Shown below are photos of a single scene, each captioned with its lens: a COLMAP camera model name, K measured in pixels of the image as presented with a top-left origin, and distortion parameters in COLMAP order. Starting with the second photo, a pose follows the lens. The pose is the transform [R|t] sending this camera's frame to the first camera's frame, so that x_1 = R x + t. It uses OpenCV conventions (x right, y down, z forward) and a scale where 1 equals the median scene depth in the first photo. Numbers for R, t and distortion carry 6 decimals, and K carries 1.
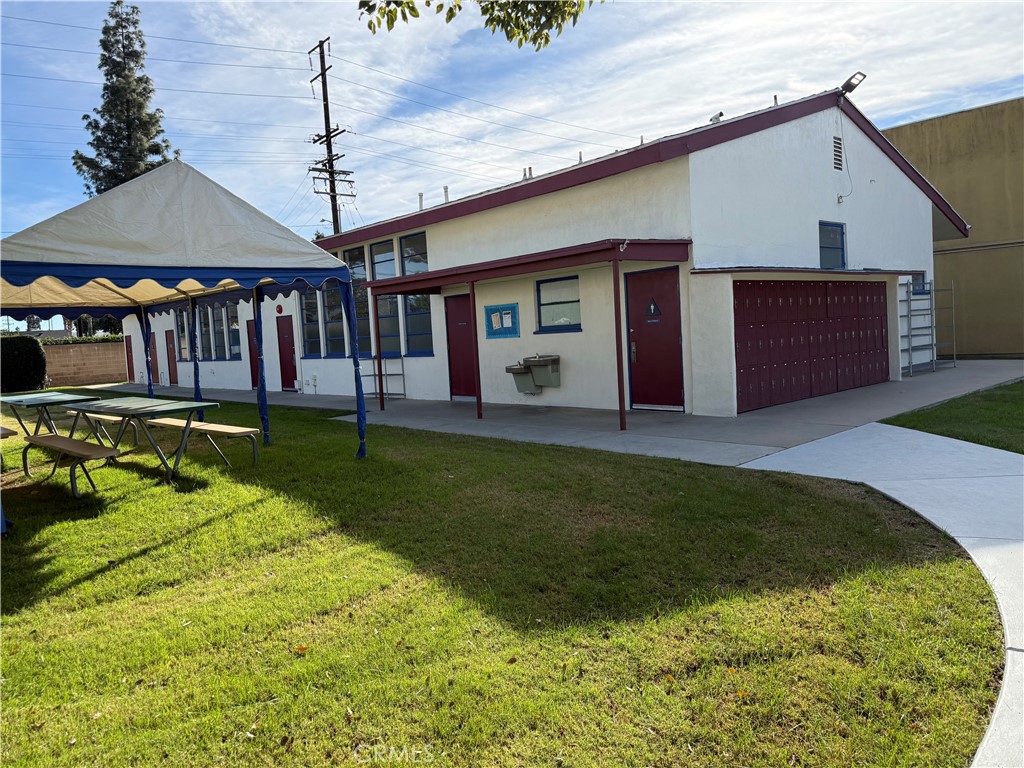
lens RADIAL K [[722.4, 0, 510.2], [0, 722.4, 383.7], [0, 0, 1]] dist [0.038183, -0.046564]
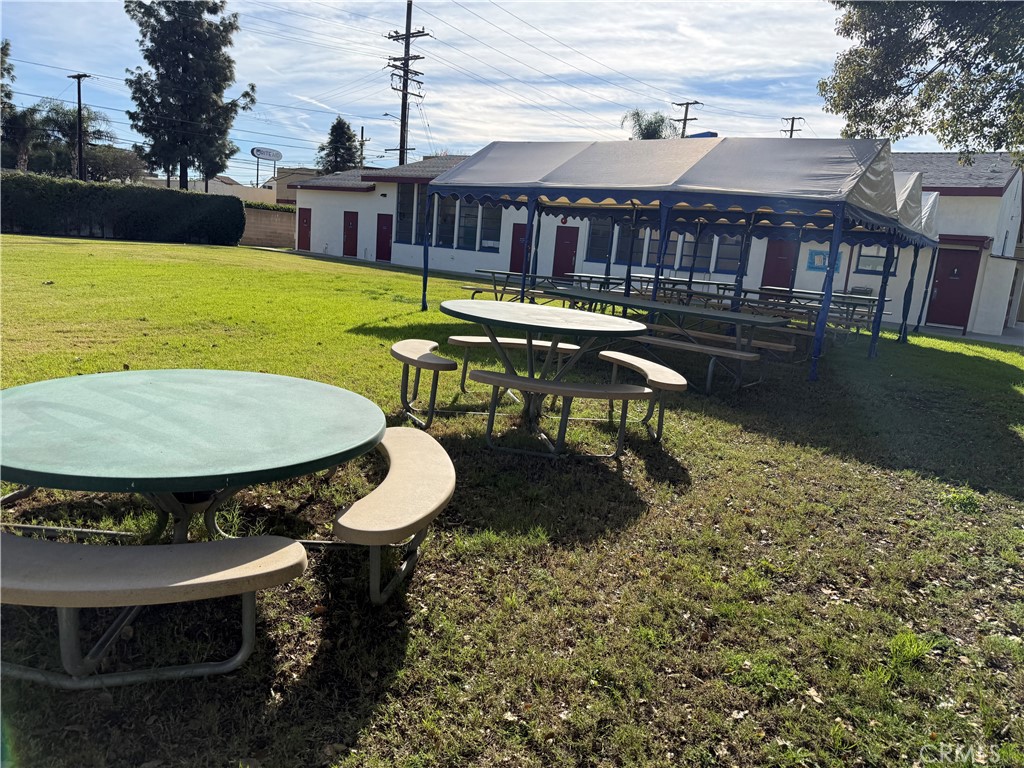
lens RADIAL K [[722.4, 0, 517.1], [0, 722.4, 380.6], [0, 0, 1]] dist [0.038183, -0.046564]
pose [[0.969315, 0.100225, 0.224464, -0.694953], [-0.126060, 0.986571, 0.103859, 0.063432], [-0.211040, -0.128968, 0.968932, -0.313140]]
